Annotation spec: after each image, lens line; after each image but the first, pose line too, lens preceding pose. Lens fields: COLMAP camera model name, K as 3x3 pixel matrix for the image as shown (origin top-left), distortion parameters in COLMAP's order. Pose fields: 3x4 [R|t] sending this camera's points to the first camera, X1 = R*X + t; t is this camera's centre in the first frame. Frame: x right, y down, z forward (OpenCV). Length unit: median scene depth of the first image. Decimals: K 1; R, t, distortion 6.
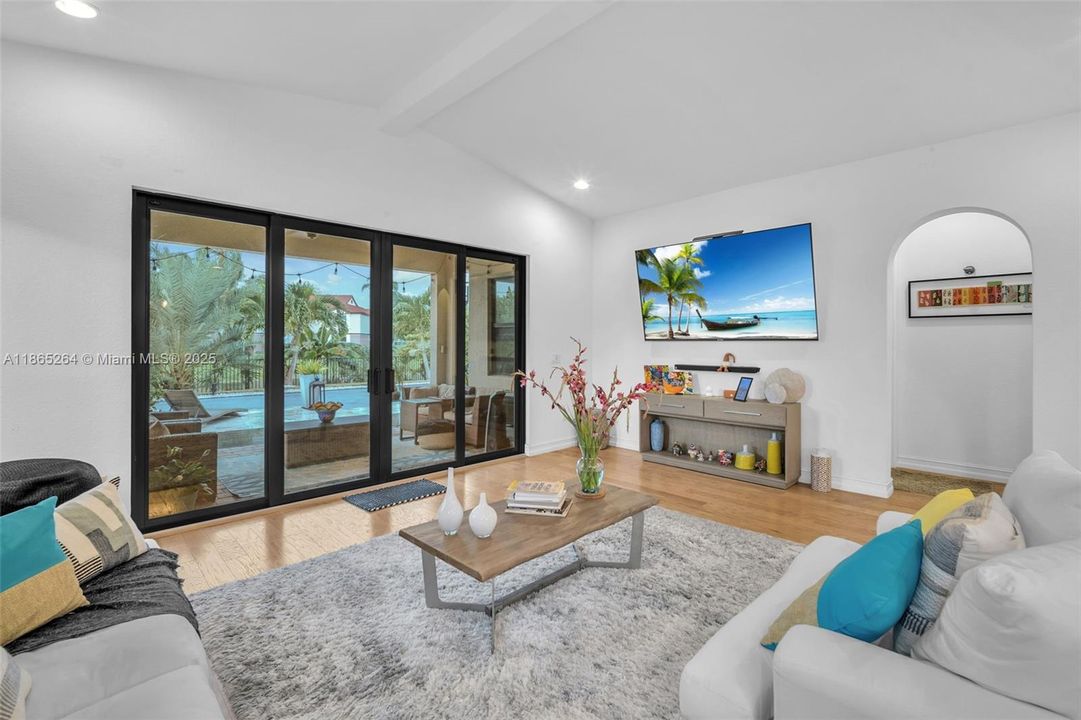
lens RADIAL K [[480.7, 0, 542.8], [0, 480.7, 342.5], [0, 0, 1]] dist [-0.001822, -0.000163]
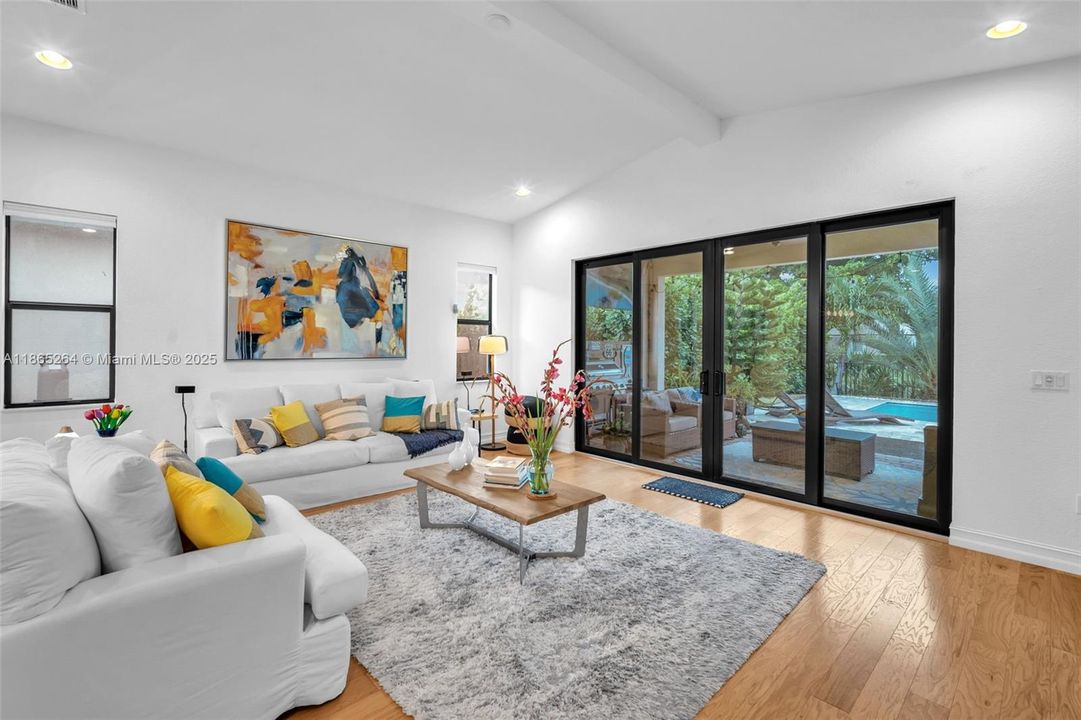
lens RADIAL K [[480.7, 0, 542.8], [0, 480.7, 342.5], [0, 0, 1]] dist [-0.001822, -0.000163]
pose [[-0.016729, -0.004962, -0.999848, 0.653096], [-0.006188, 0.999969, -0.004859, 0.000024], [0.999841, 0.006106, -0.016759, 0.598724]]
